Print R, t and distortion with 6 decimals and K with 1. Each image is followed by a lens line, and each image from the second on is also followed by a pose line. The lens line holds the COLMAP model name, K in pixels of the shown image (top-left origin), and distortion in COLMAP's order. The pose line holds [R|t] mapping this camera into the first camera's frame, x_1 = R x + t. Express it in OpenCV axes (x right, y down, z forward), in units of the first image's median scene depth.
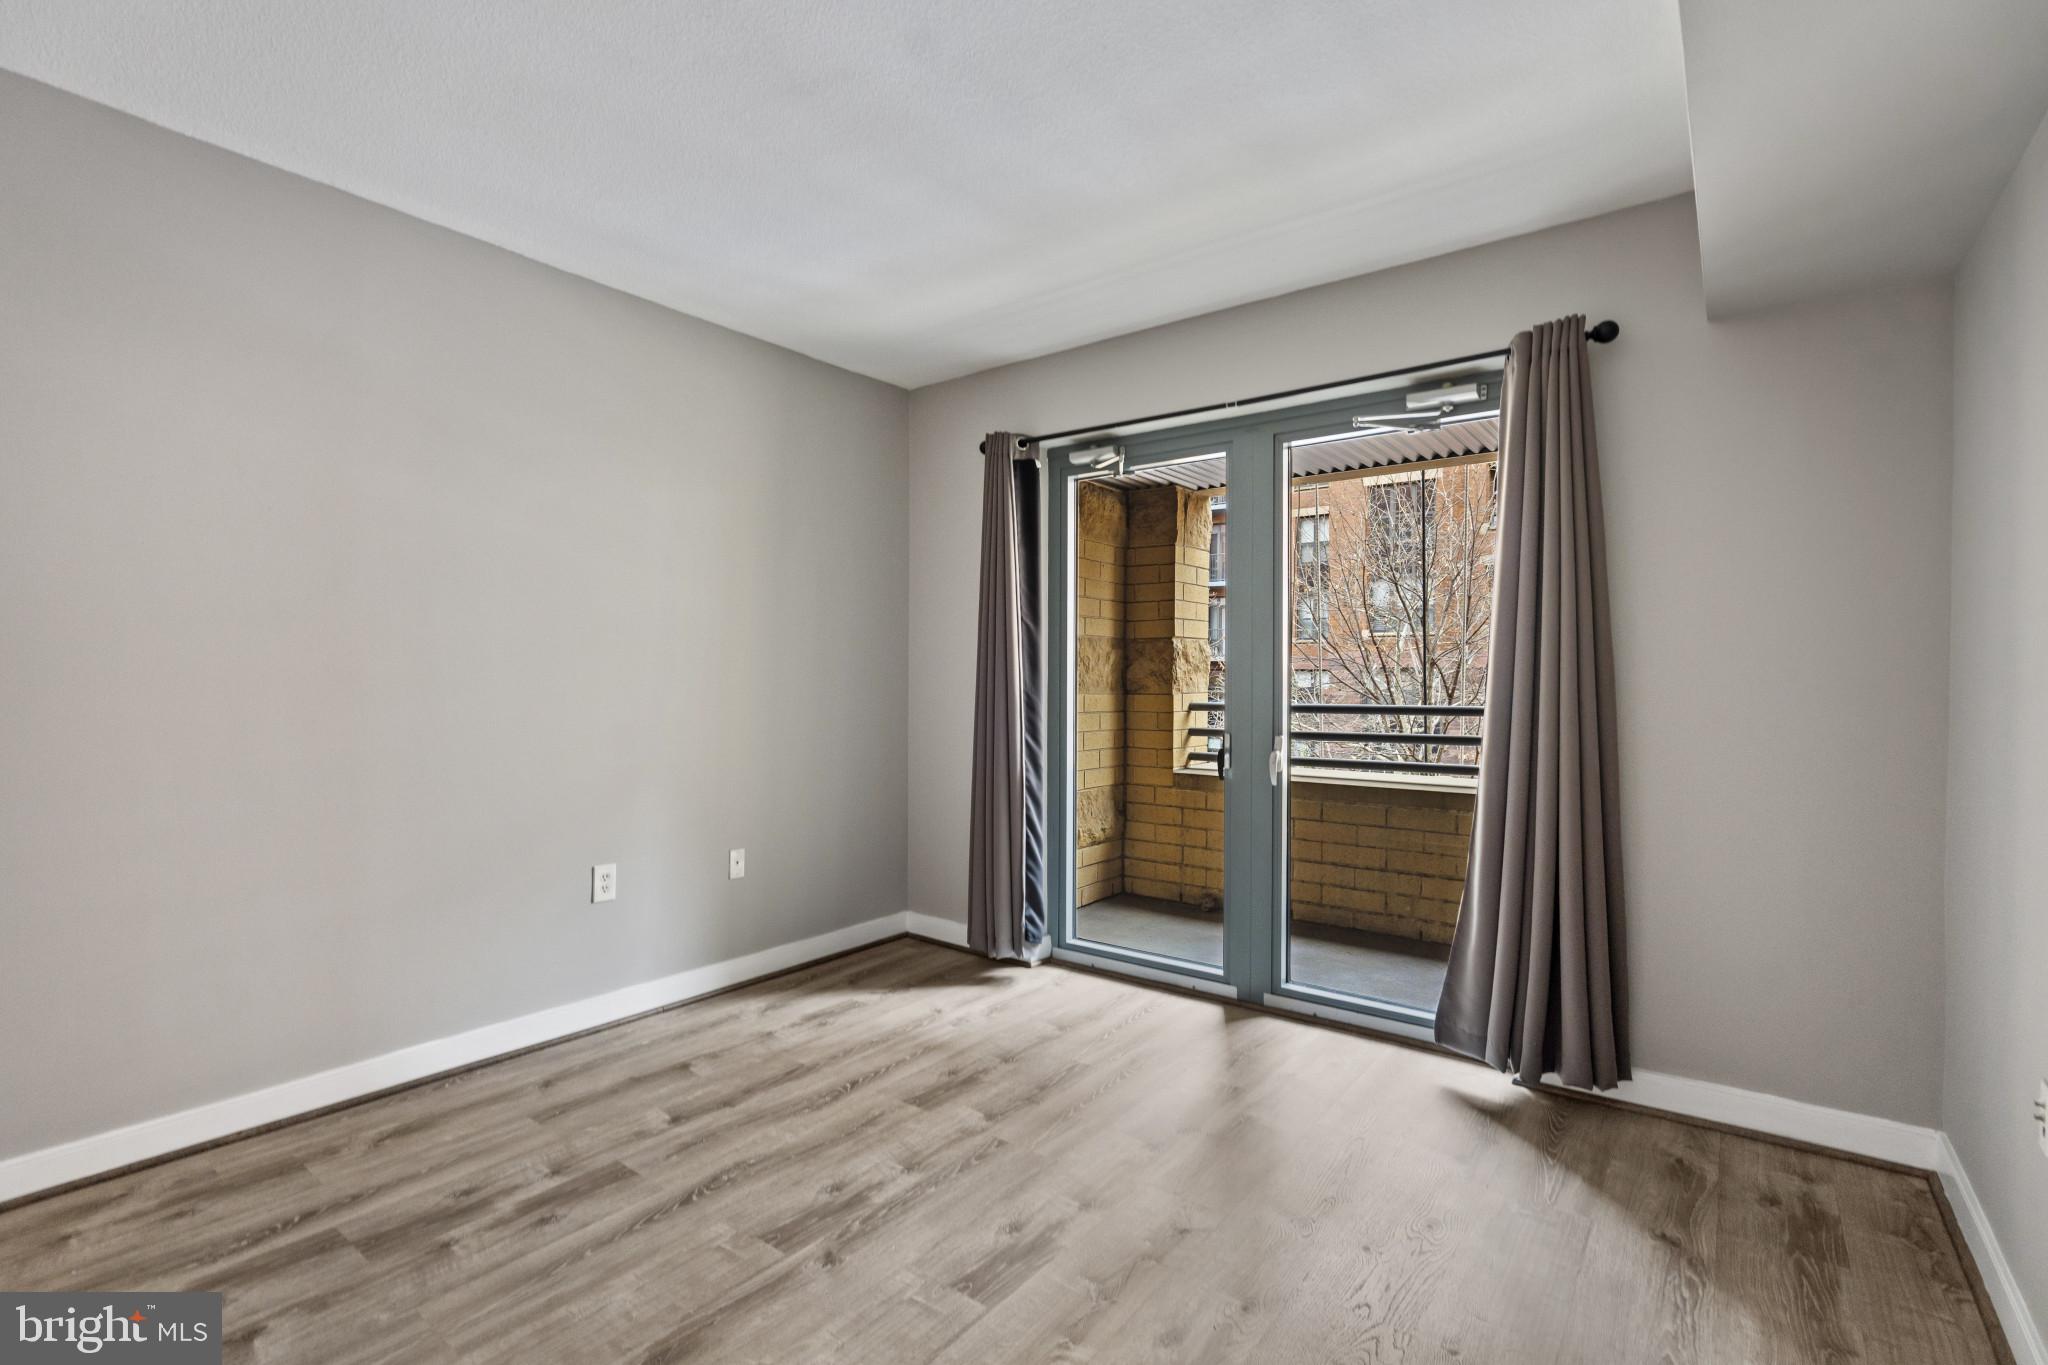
lens RADIAL K [[931.7, 0, 1025.5], [0, 931.7, 675.8], [0, 0, 1]] dist [-0.005606, 0.000763]
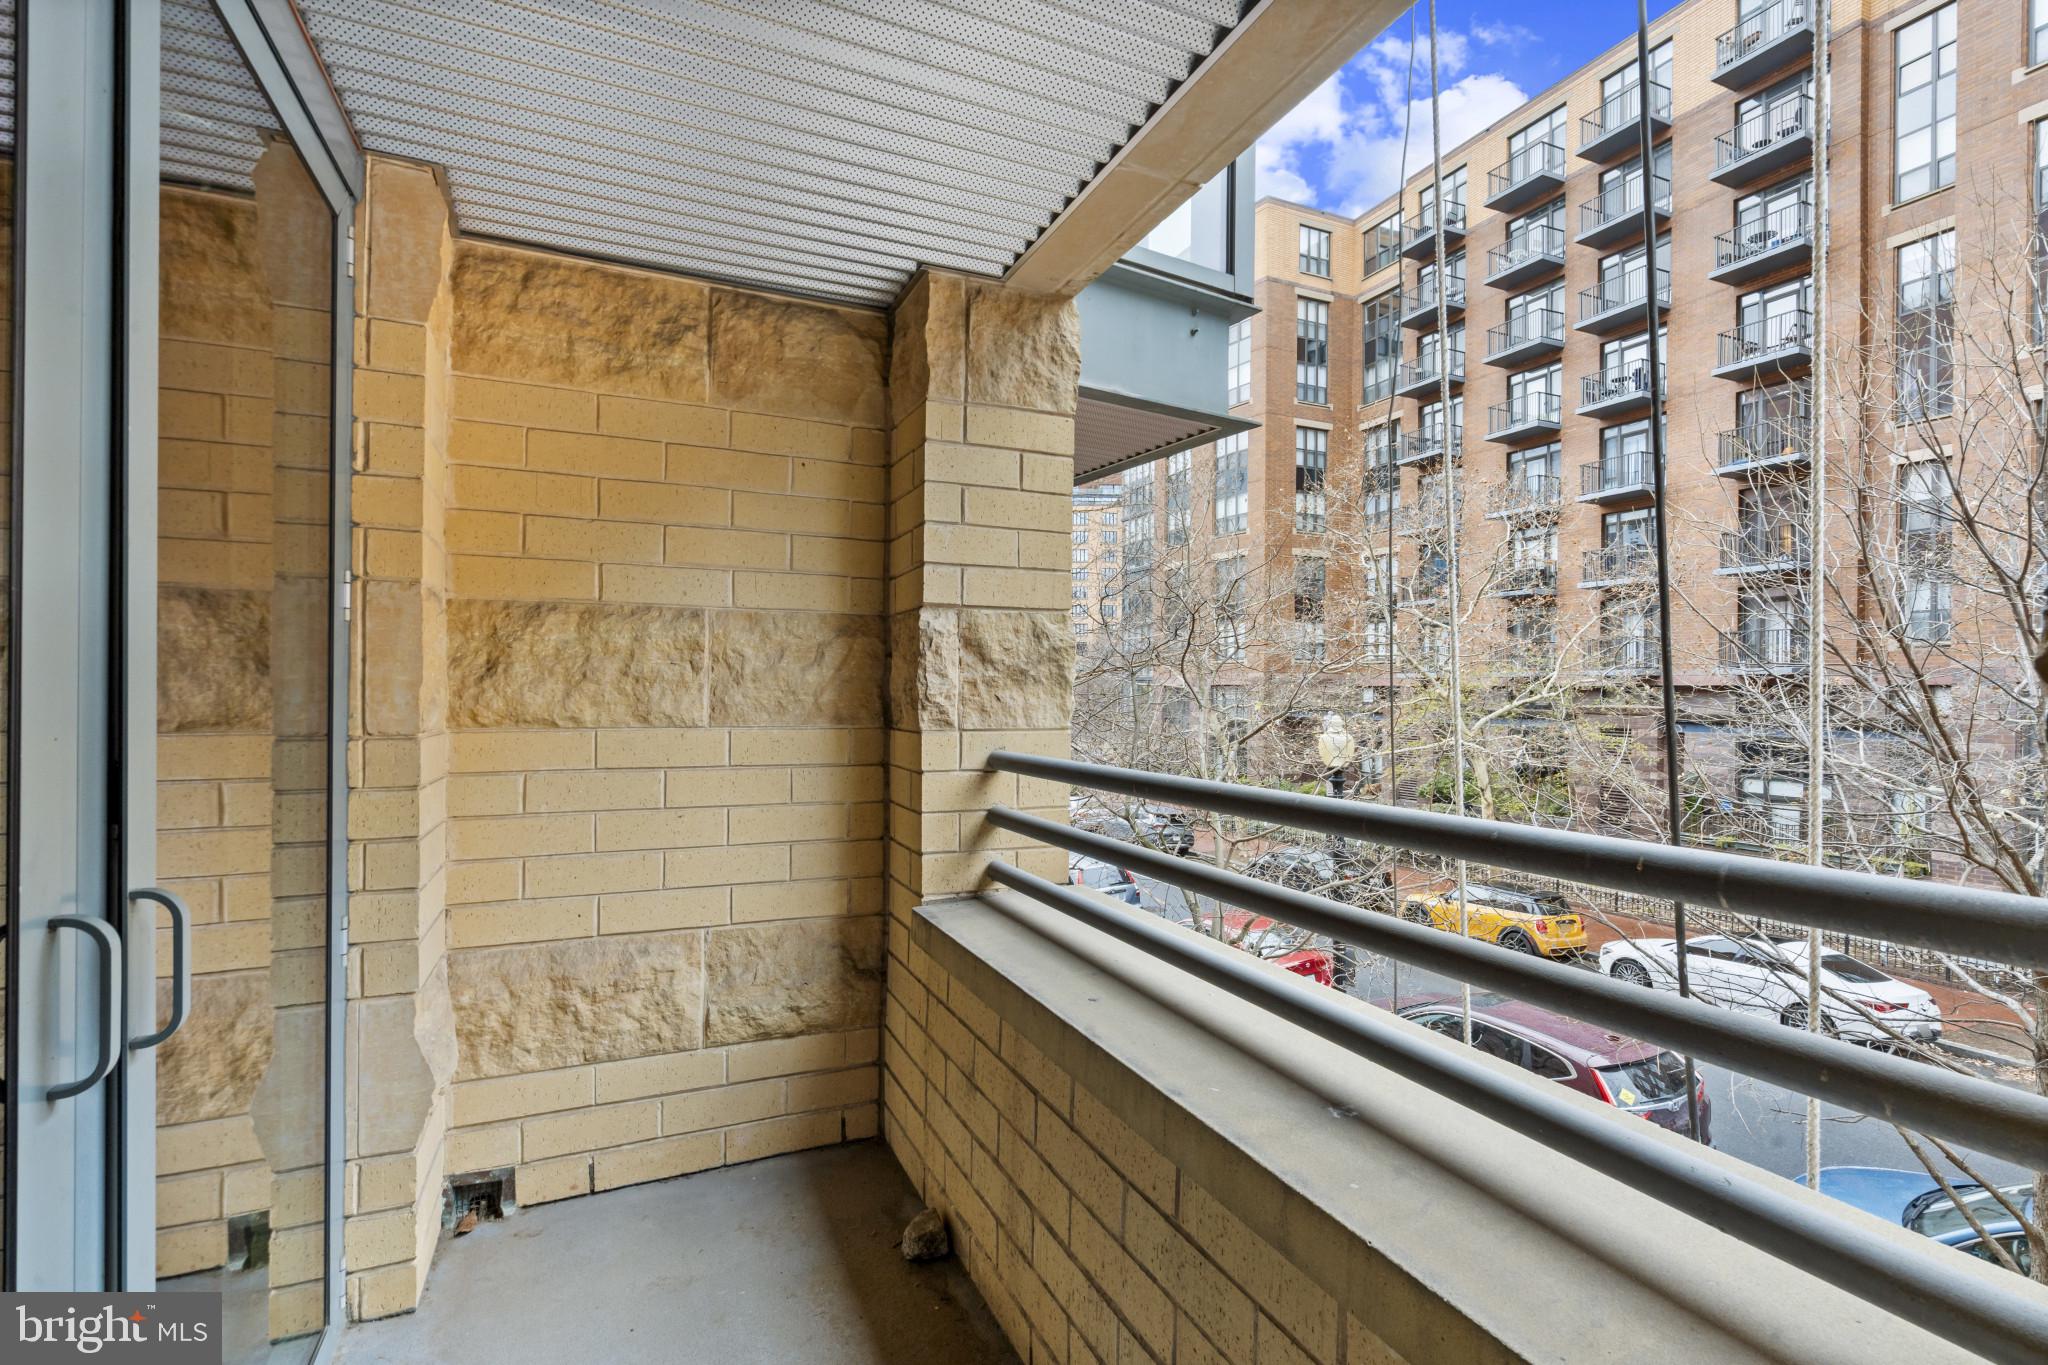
lens RADIAL K [[931.7, 0, 1021.2], [0, 931.7, 689.2], [0, 0, 1]] dist [-0.005606, 0.000763]
pose [[0.869918, 0.001205, -0.493194, 0.420265], [-0.003867, 0.999983, -0.004377, 0.000528], [0.493180, 0.005714, 0.869908, 0.630713]]
